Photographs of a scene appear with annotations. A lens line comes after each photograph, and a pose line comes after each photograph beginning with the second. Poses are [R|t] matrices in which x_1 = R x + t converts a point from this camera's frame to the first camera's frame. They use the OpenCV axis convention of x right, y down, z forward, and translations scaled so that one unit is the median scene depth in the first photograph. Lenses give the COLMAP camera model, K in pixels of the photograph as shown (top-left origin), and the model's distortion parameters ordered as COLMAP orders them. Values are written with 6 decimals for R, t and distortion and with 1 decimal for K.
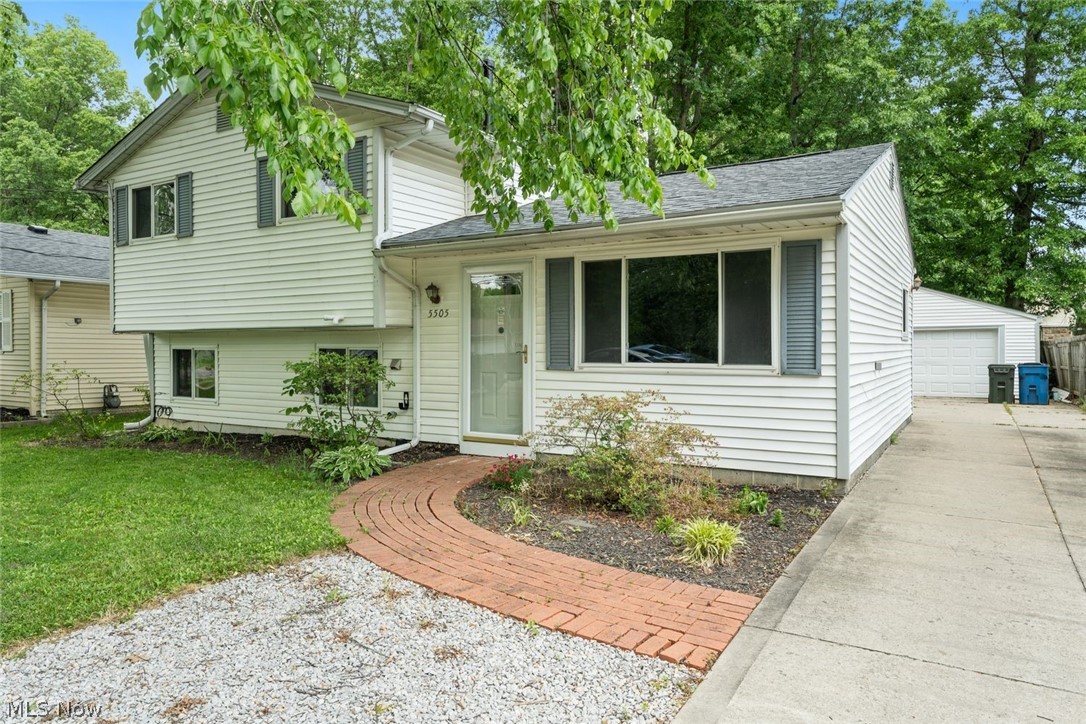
lens RADIAL K [[712.8, 0, 548.6], [0, 712.8, 351.9], [0, 0, 1]] dist [0.003400, 0.000086]
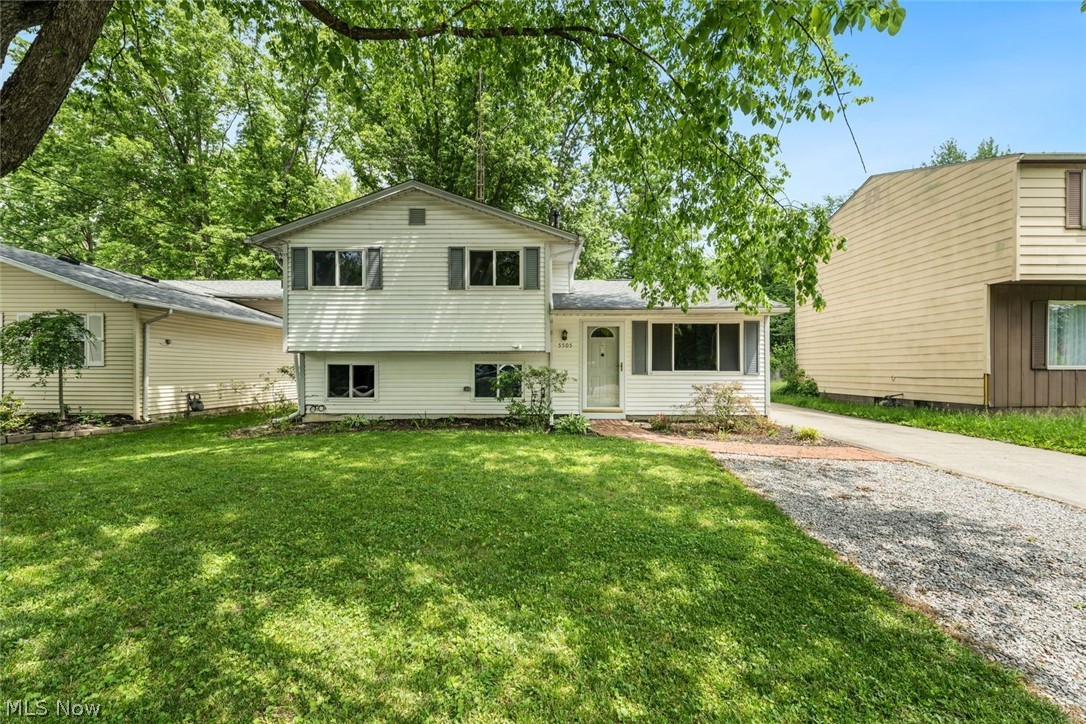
lens RADIAL K [[424.0, 0, 540.9], [0, 424.0, 366.5], [0, 0, 1]] dist [-0.000267, -0.000245]
pose [[0.863128, 0.002974, 0.504977, -0.721510], [0.001802, 0.999958, -0.008970, 0.010382], [-0.504982, 0.008652, 0.863086, 0.062841]]
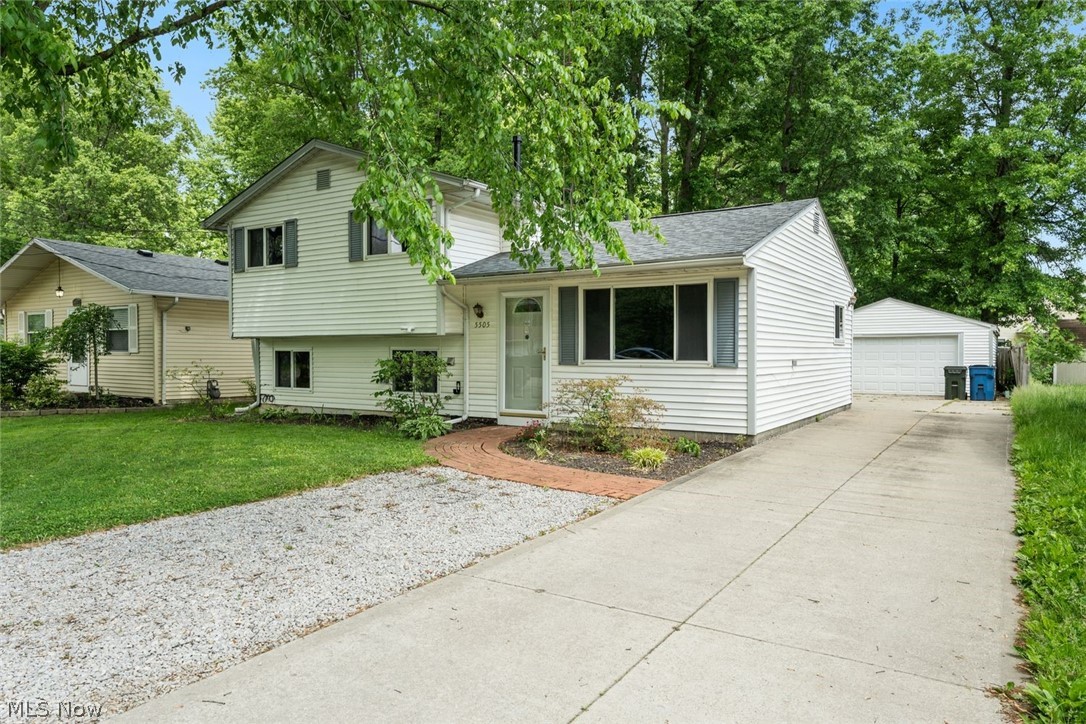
lens RADIAL K [[722.3, 0, 549.4], [0, 722.3, 363.9], [0, 0, 1]] dist [0.005712, -0.003247]
pose [[0.999590, 0.002250, -0.028539, 0.016163], [-0.002006, 0.999961, 0.008581, 0.009194], [0.028557, -0.008520, 0.999556, -0.380162]]
